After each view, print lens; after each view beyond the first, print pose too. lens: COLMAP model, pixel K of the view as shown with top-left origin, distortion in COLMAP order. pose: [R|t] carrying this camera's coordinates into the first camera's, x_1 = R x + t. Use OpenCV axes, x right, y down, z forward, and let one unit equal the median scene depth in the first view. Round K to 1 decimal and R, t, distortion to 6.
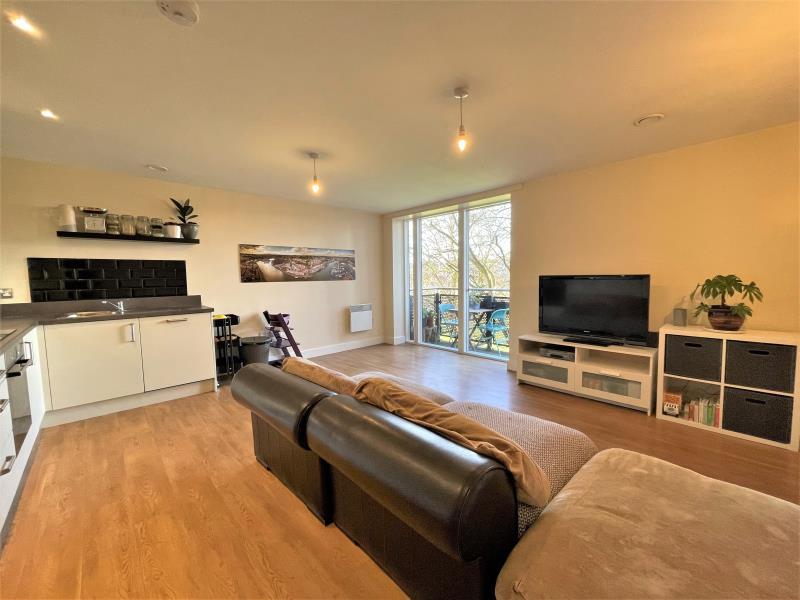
lens RADIAL K [[324.8, 0, 395.4], [0, 324.8, 299.5], [0, 0, 1]] dist [-0.000946, -0.000450]
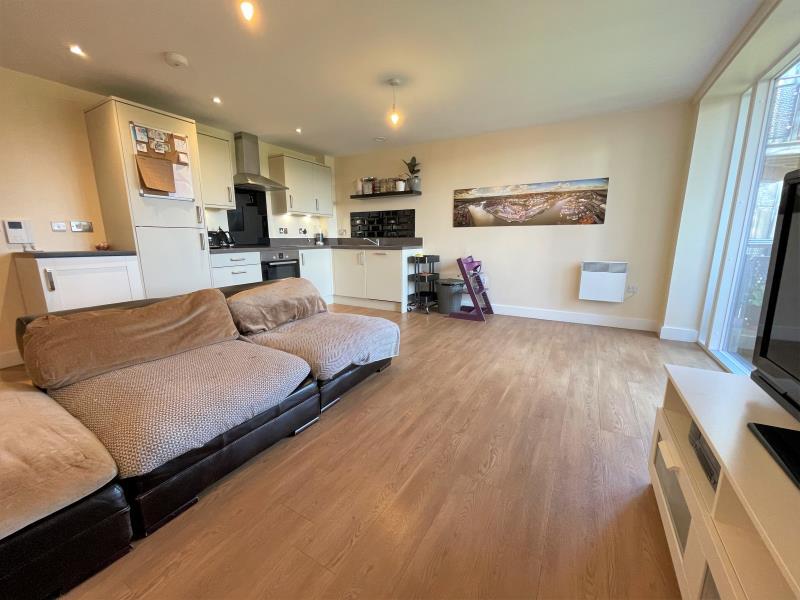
lens RADIAL K [[324.8, 0, 400.2], [0, 324.8, 303.2], [0, 0, 1]] dist [-0.000946, -0.000450]
pose [[0.282047, 0.207974, -0.936588, 0.488257], [-0.066269, 0.978113, 0.197239, -0.006041], [0.957109, 0.006436, 0.289656, 0.479557]]
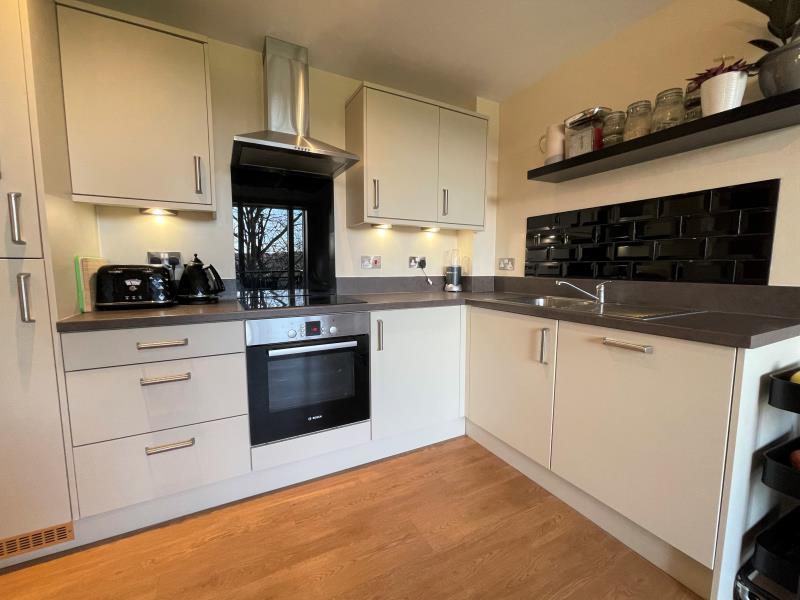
lens RADIAL K [[348.0, 0, 400.4], [0, 348.0, 305.0], [0, 0, 1]] dist [0.001074, 0.000255]
pose [[-0.249908, 0.125392, -0.960116, -0.161304], [-0.058262, 0.987835, 0.144177, -0.017062], [0.966515, 0.091970, -0.239562, 0.597638]]
